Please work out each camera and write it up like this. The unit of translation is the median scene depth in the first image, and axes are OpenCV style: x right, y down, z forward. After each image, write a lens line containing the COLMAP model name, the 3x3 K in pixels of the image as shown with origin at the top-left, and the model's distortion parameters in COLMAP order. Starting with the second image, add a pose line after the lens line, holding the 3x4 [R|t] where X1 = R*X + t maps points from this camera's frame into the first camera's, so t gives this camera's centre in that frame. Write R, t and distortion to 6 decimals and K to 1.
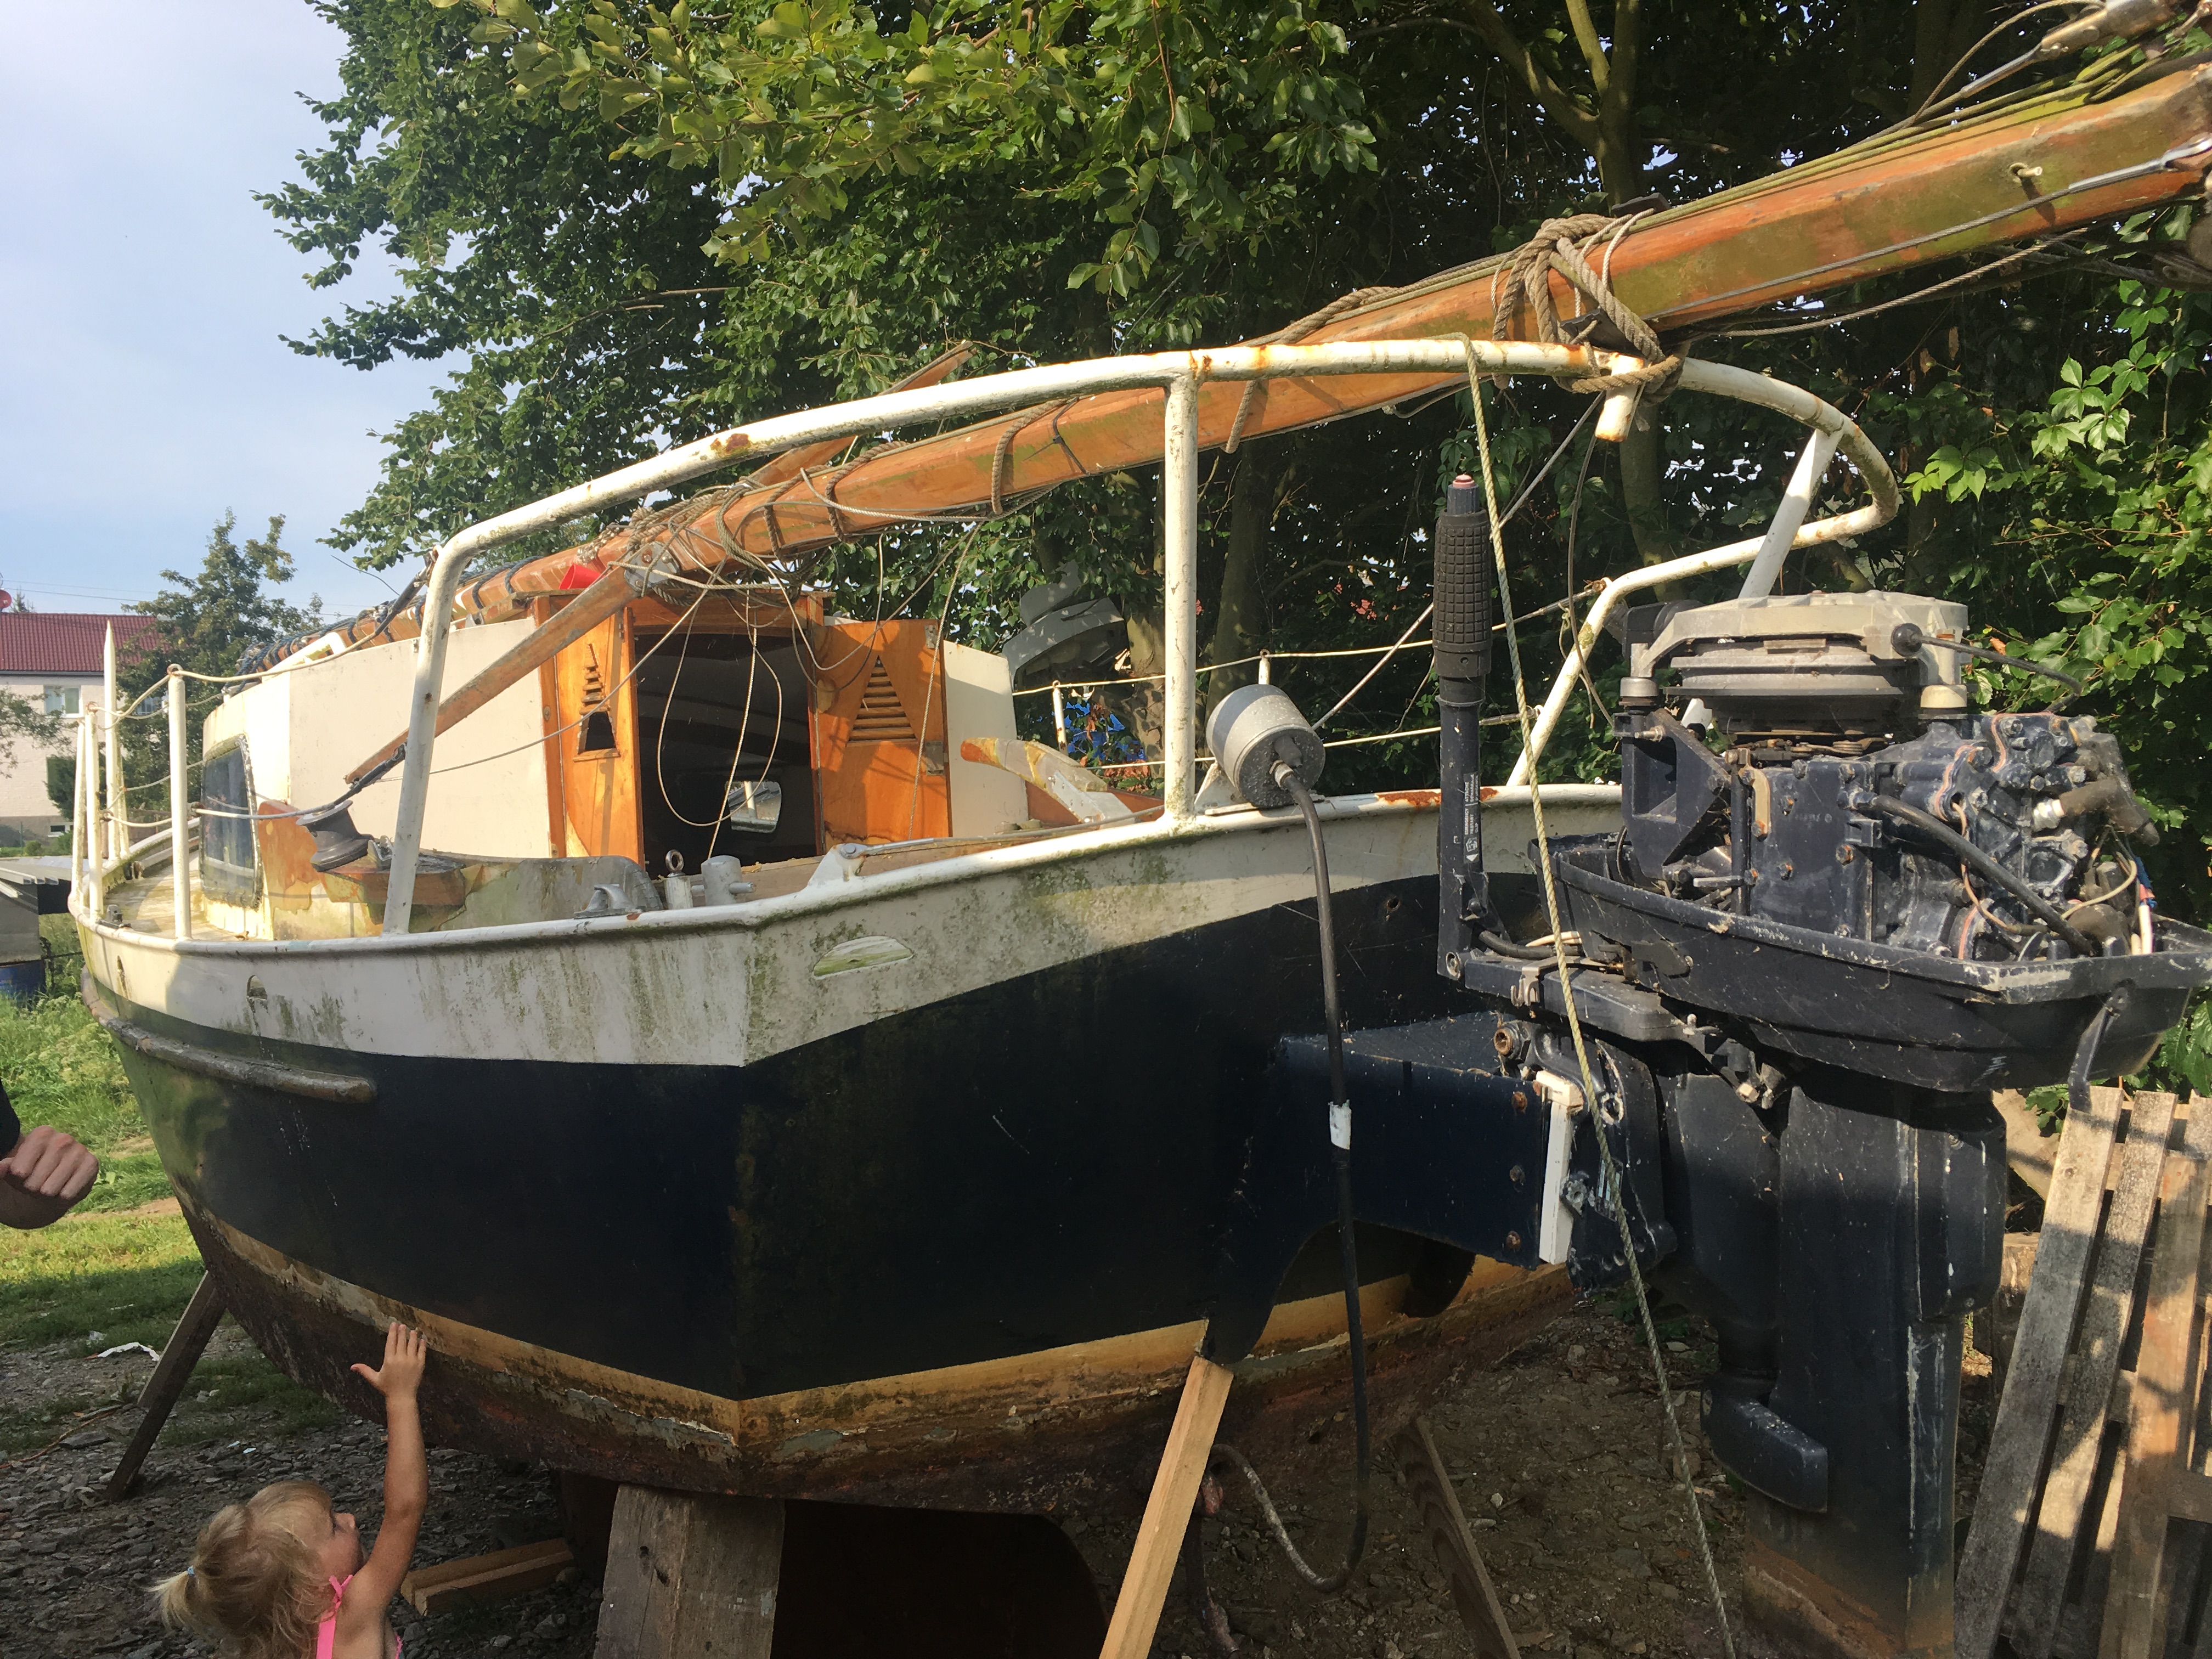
lens RADIAL K [[1947.7, 0, 1107.7], [0, 1947.7, 785.2], [0, 0, 1]] dist [0.092322, -0.118612]
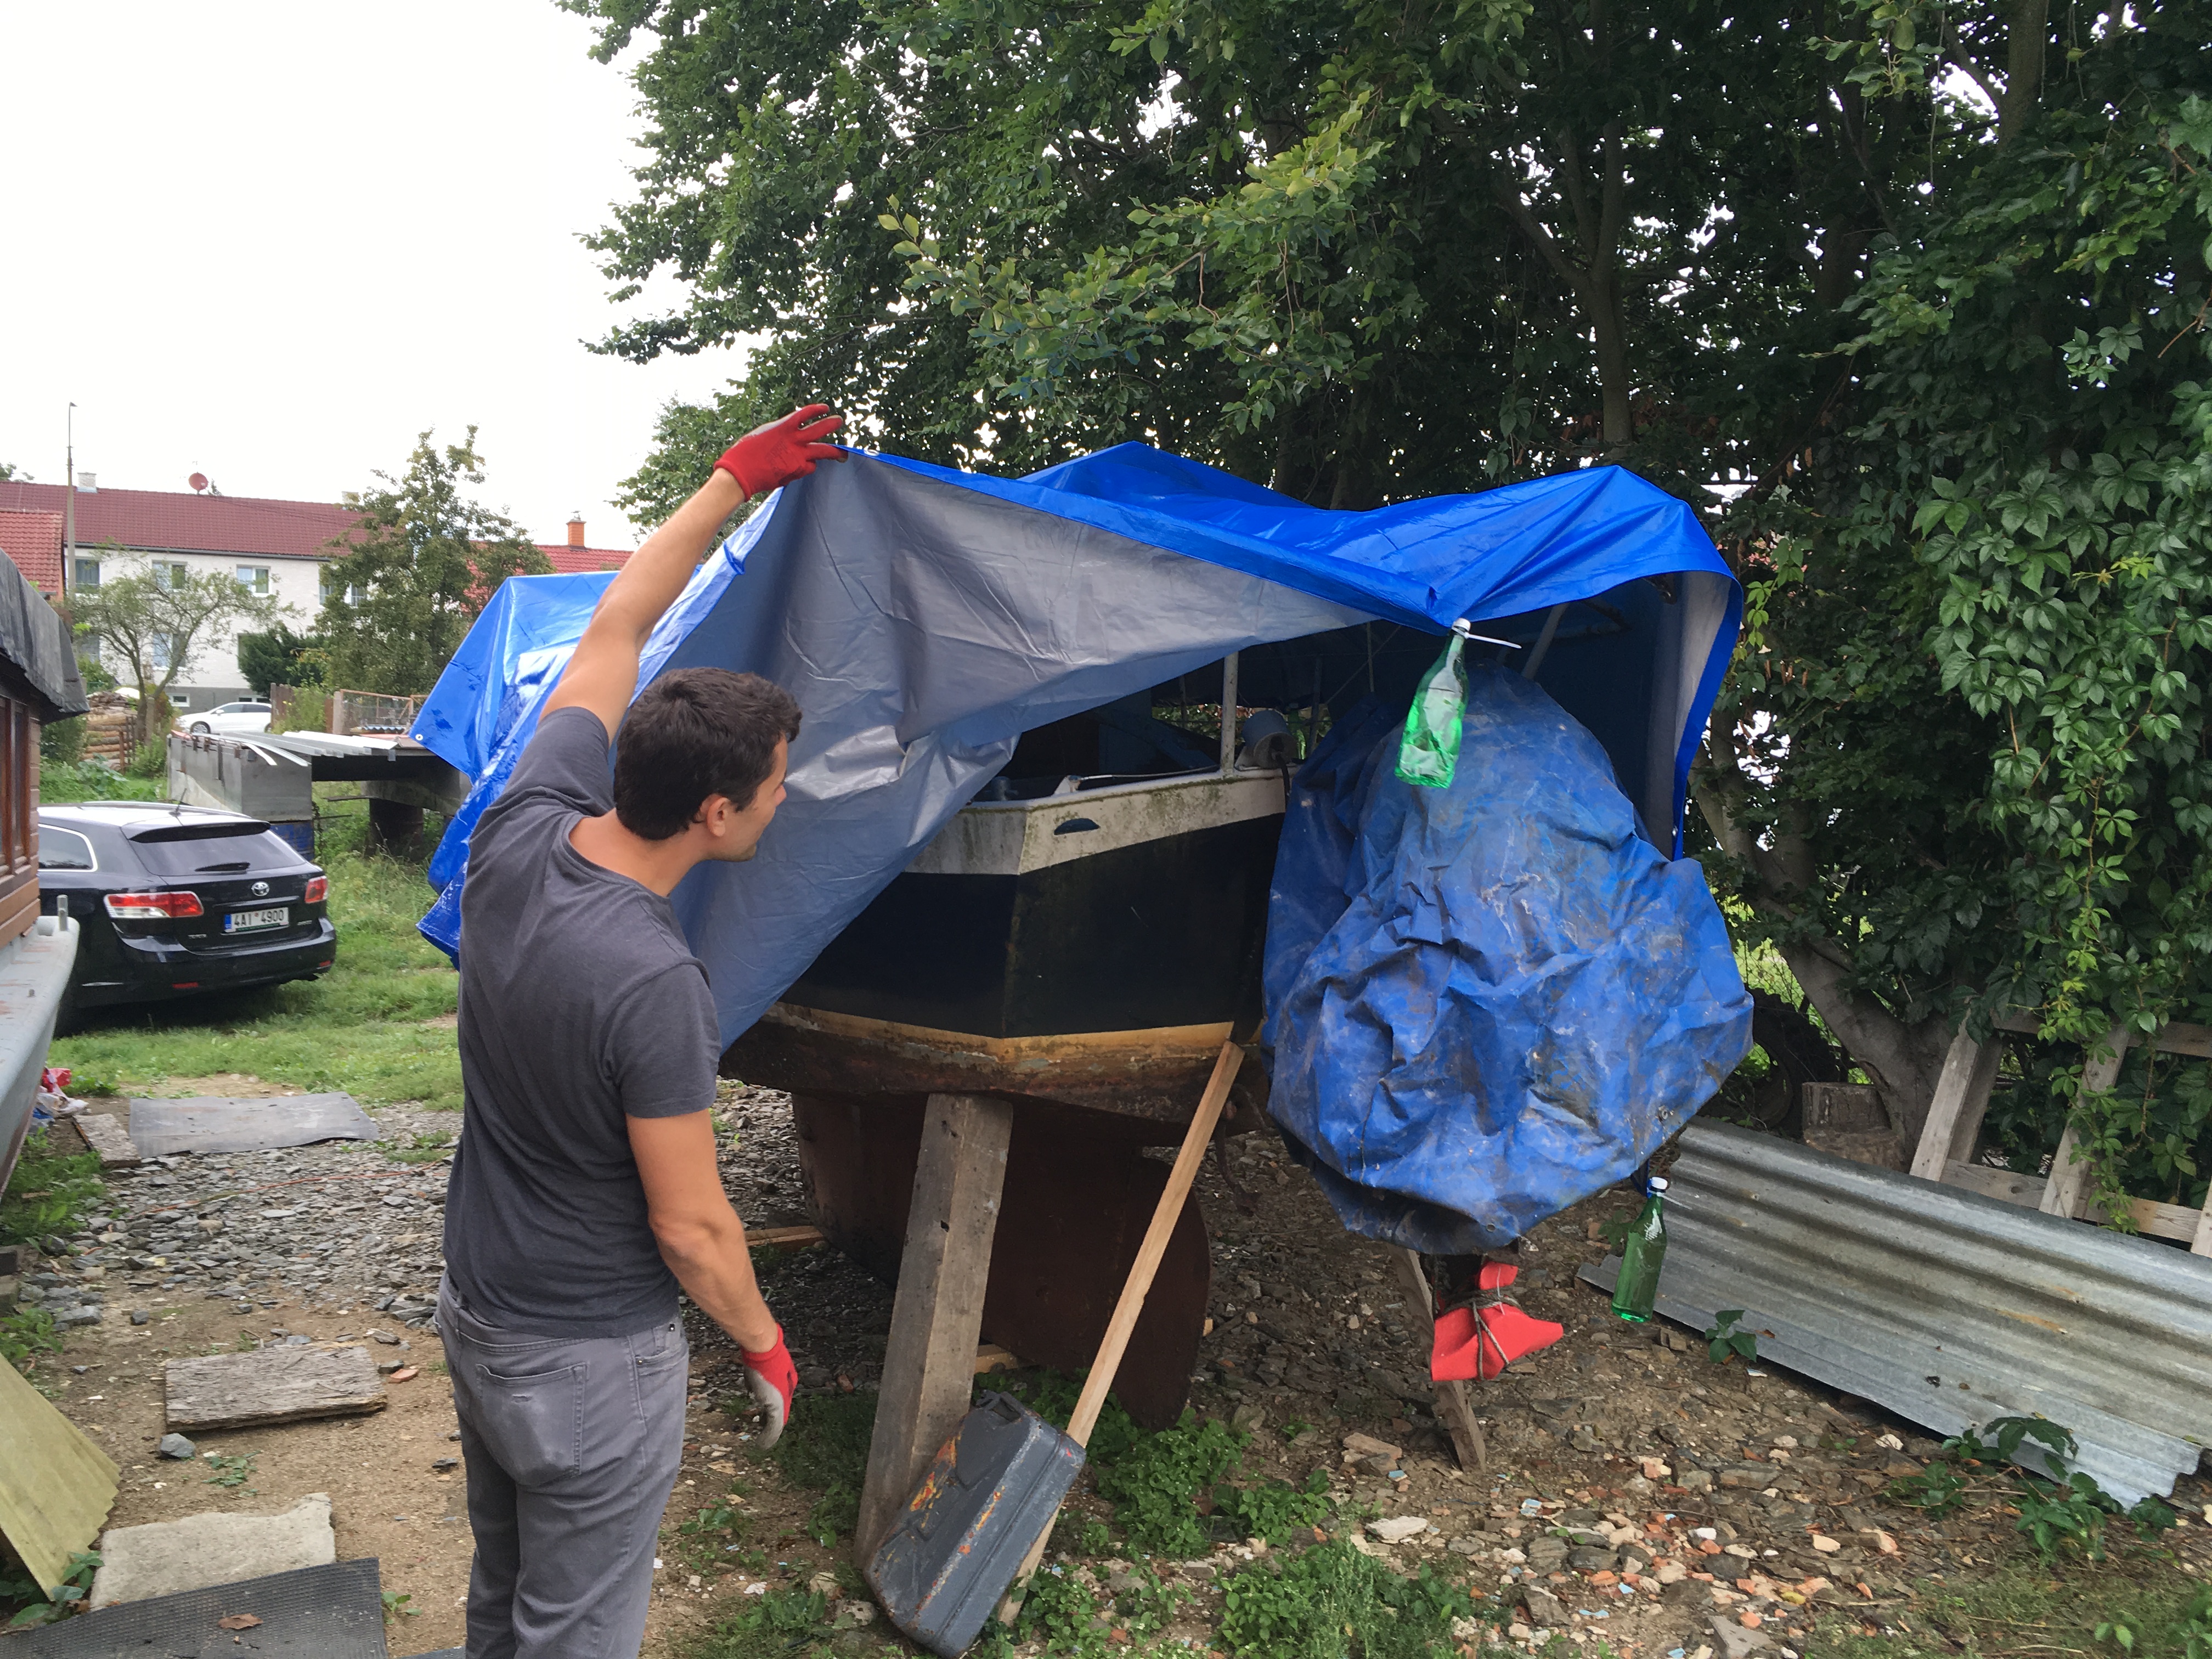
lens RADIAL K [[1947.7, 0, 1107.7], [0, 1947.7, 785.2], [0, 0, 1]] dist [0.092322, -0.118612]
pose [[0.996633, 0.051724, -0.063620, 0.033080], [-0.049026, 0.997860, 0.043263, -0.039213], [0.065721, -0.039999, 0.997036, -0.834991]]
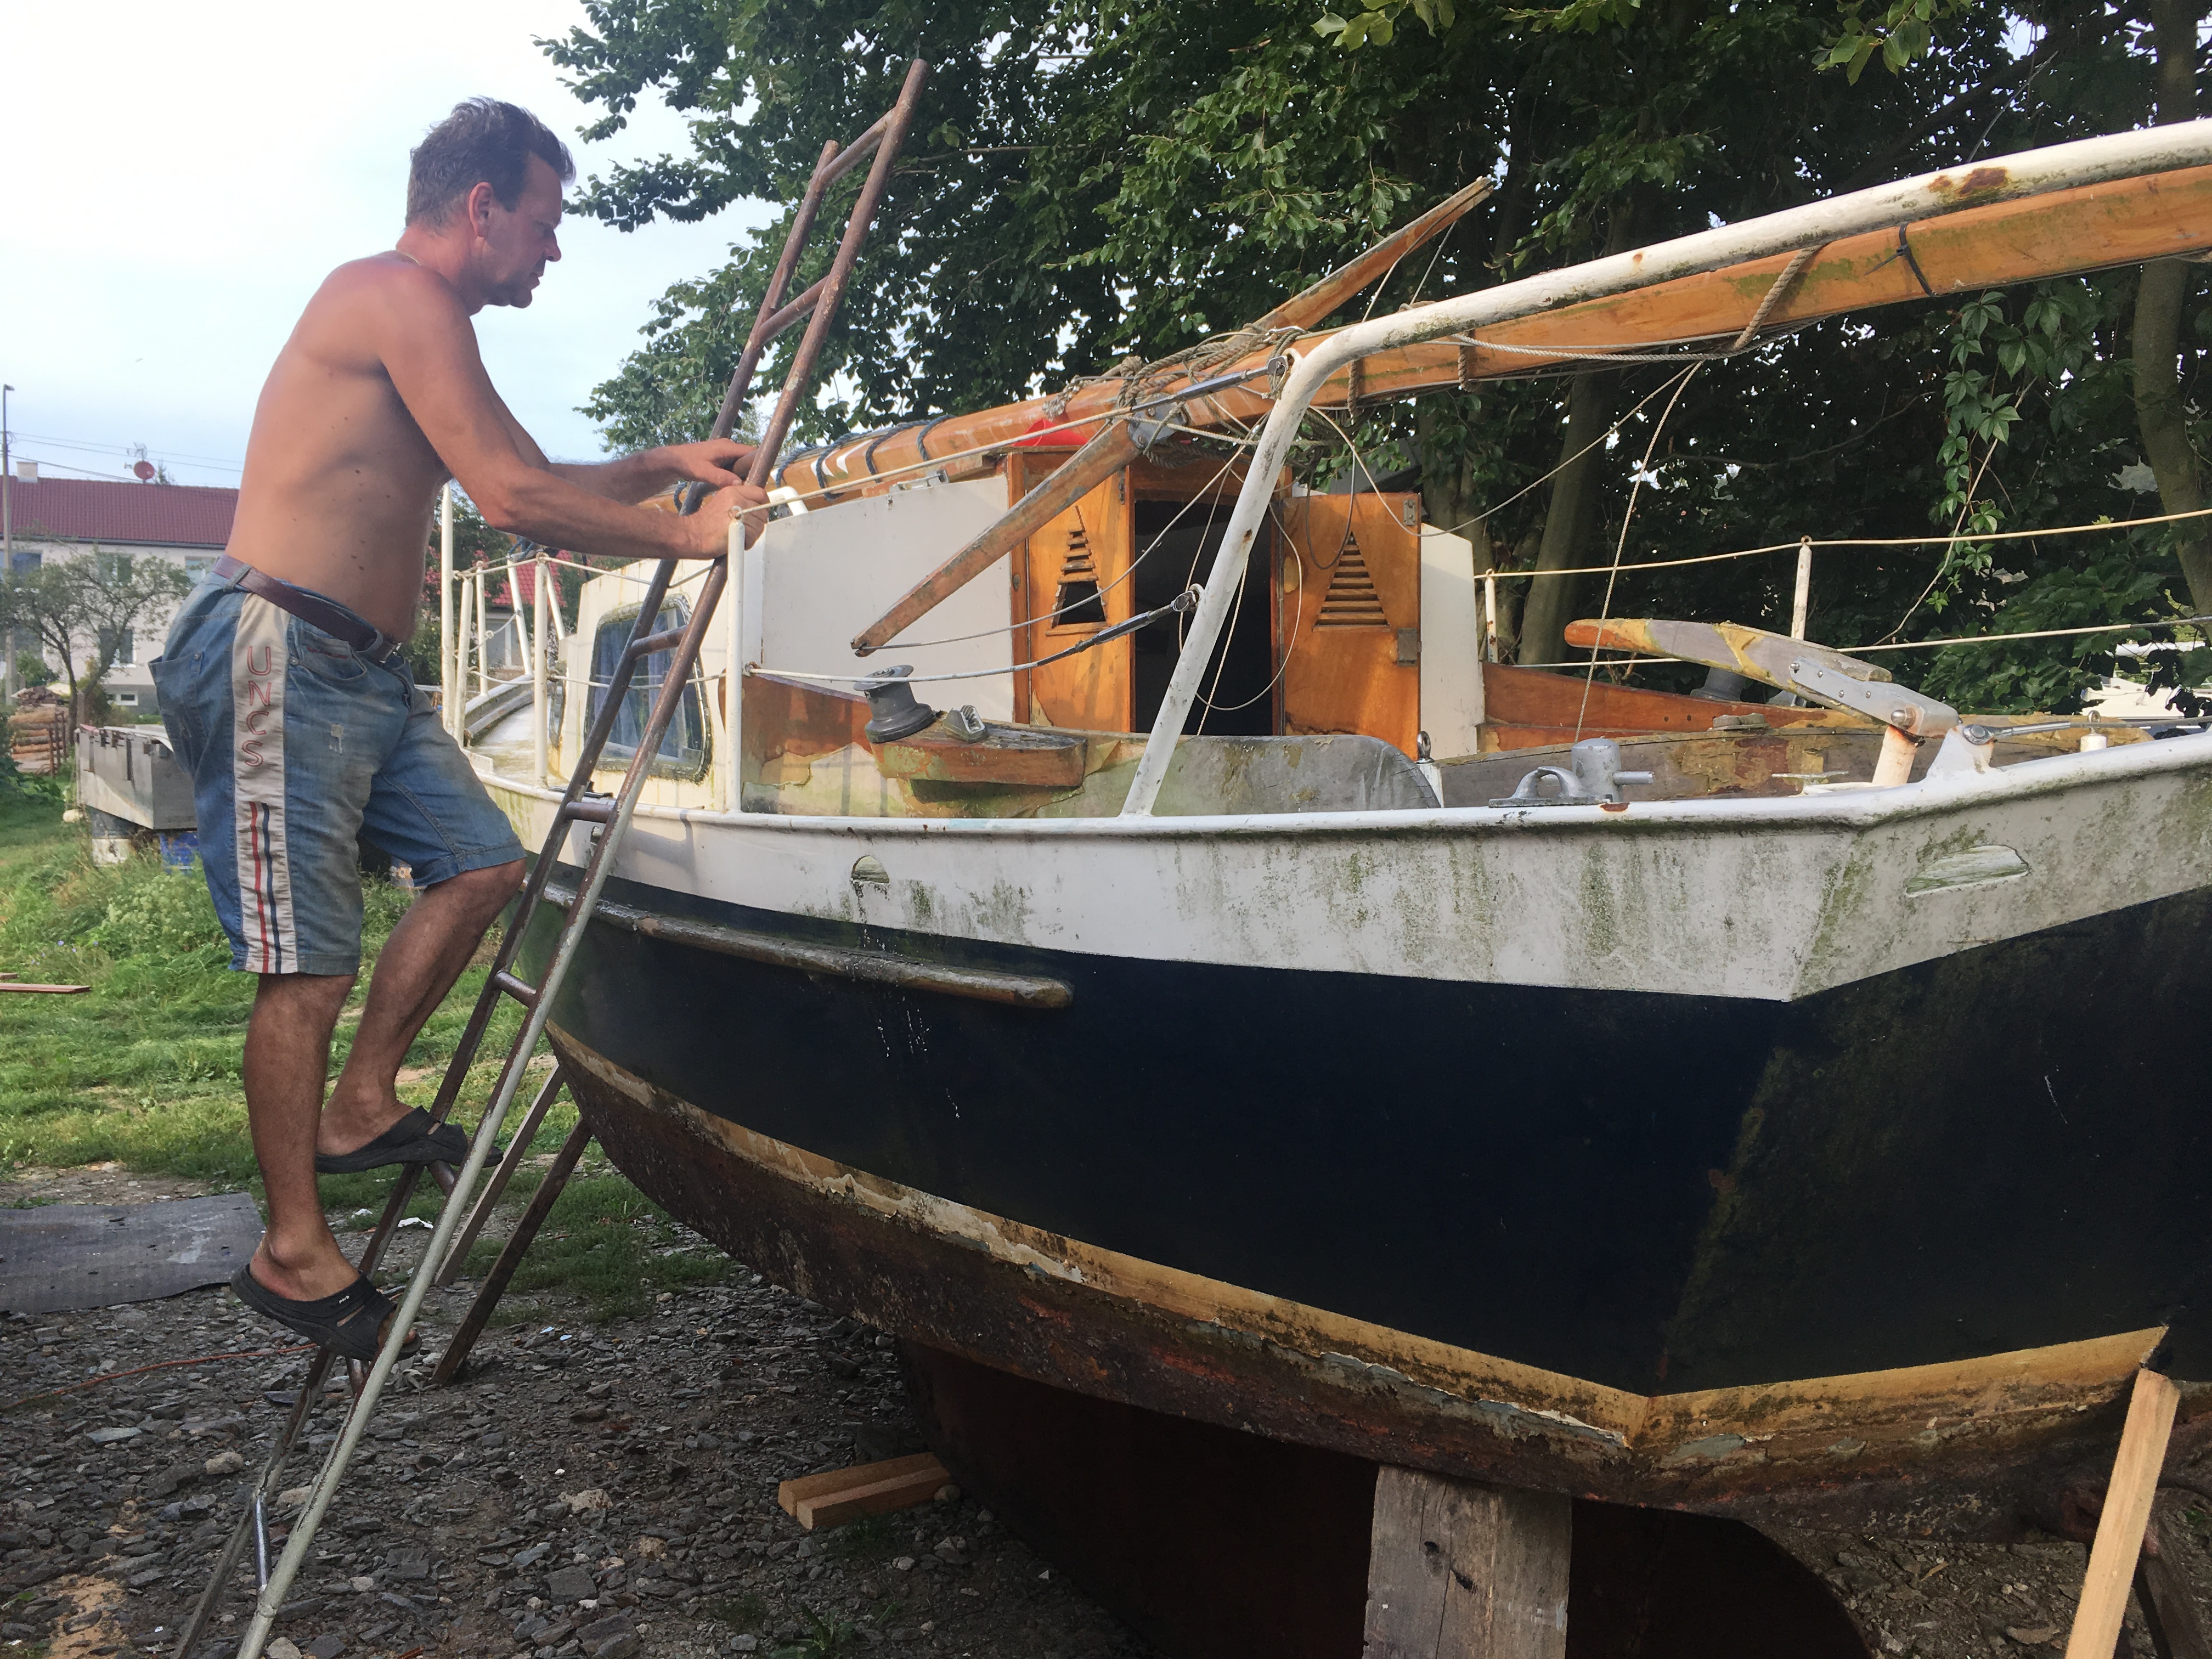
lens RADIAL K [[1947.7, 0, 1107.7], [0, 1947.7, 785.2], [0, 0, 1]] dist [0.092322, -0.118612]
pose [[0.998075, 0.038113, -0.048927, -0.310223], [-0.035764, 0.998206, 0.048018, 0.020087], [0.050669, -0.046176, 0.997647, 0.140610]]
